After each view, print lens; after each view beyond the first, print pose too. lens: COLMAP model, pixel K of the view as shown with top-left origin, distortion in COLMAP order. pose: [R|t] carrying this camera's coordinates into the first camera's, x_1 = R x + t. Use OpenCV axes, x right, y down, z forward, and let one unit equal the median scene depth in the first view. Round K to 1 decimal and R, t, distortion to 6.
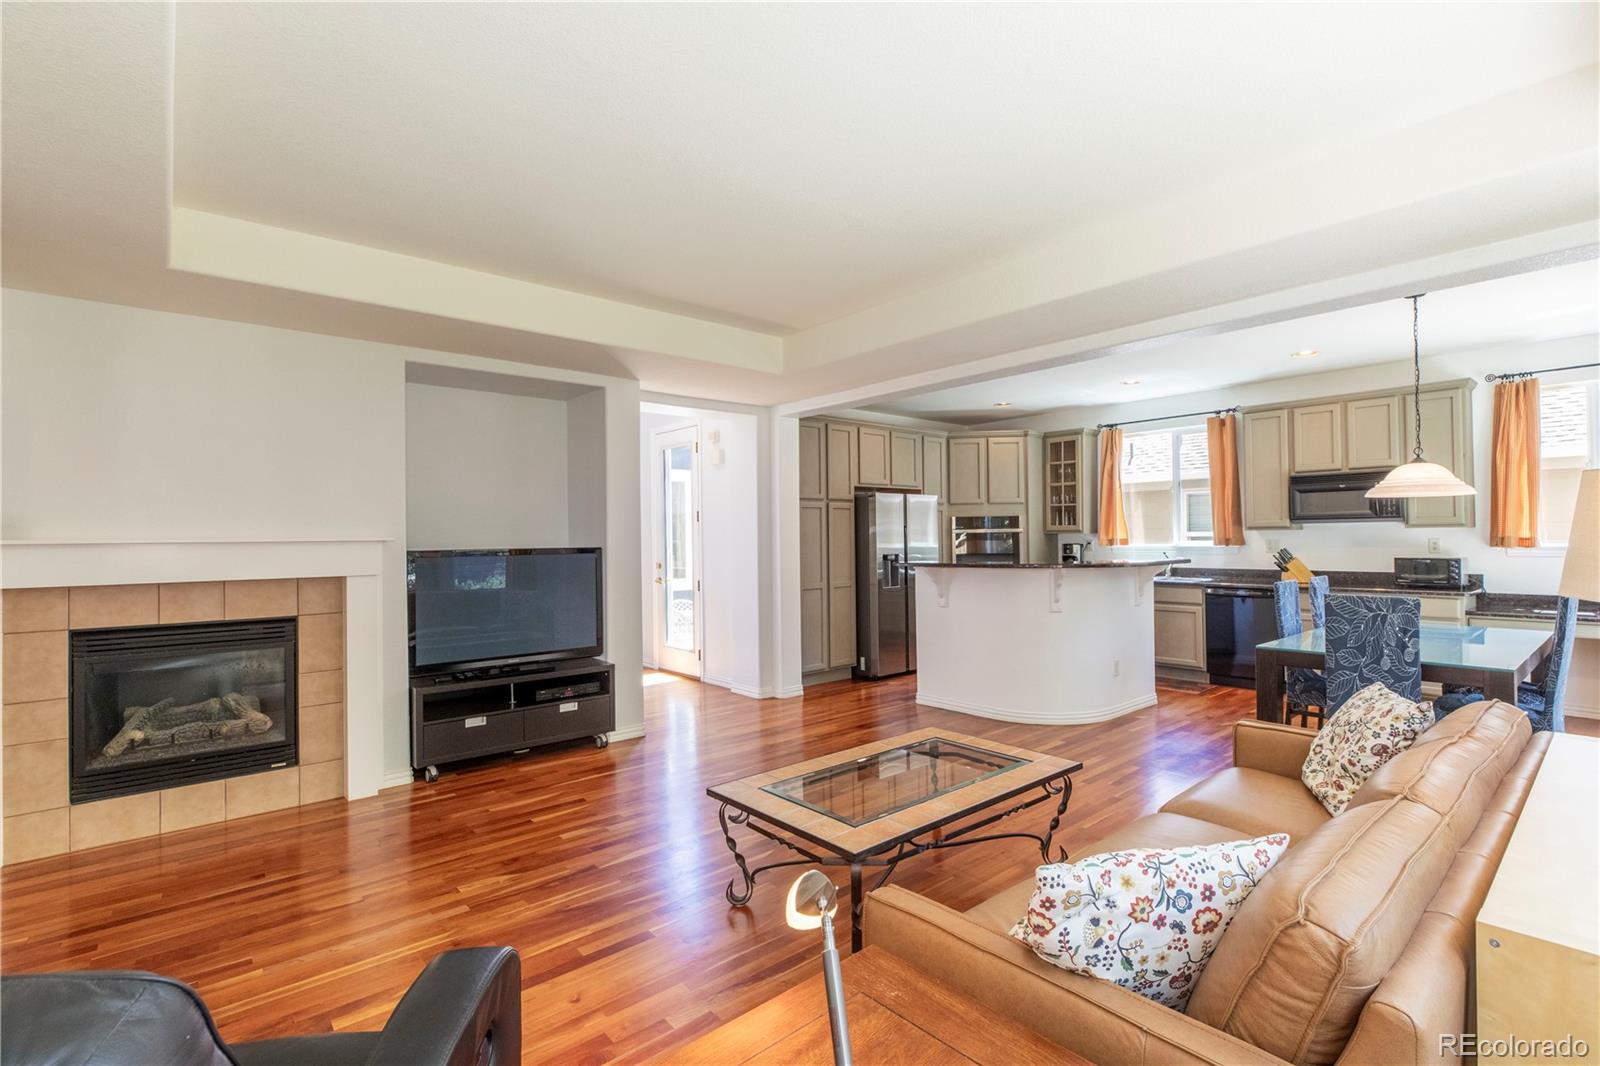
lens RADIAL K [[745.5, 0, 804.5], [0, 745.5, 526.6], [0, 0, 1]] dist [0.005665, -0.000822]
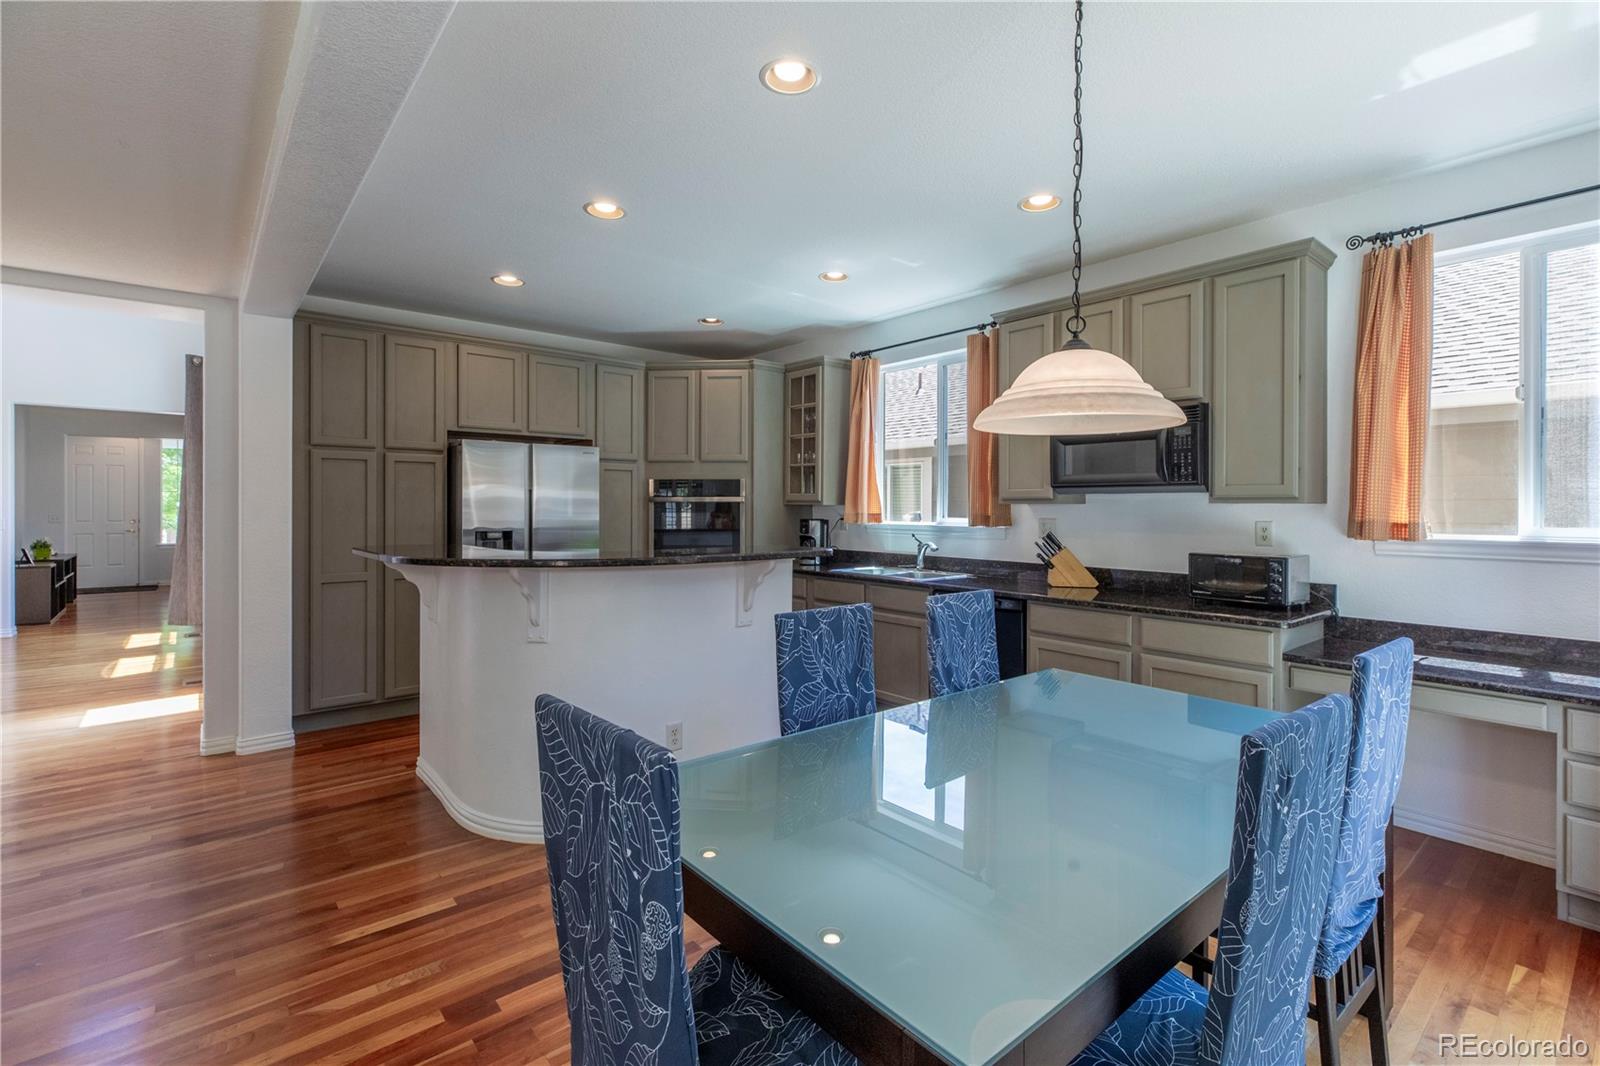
lens RADIAL K [[726.4, 0, 792.7], [0, 726.4, 503.9], [0, 0, 1]] dist [0.010149, -0.001707]
pose [[0.999583, 0.015344, -0.024464, 0.490244], [-0.015090, 0.999831, 0.010523, 0.001728], [0.024621, -0.010150, 0.999645, 0.417742]]
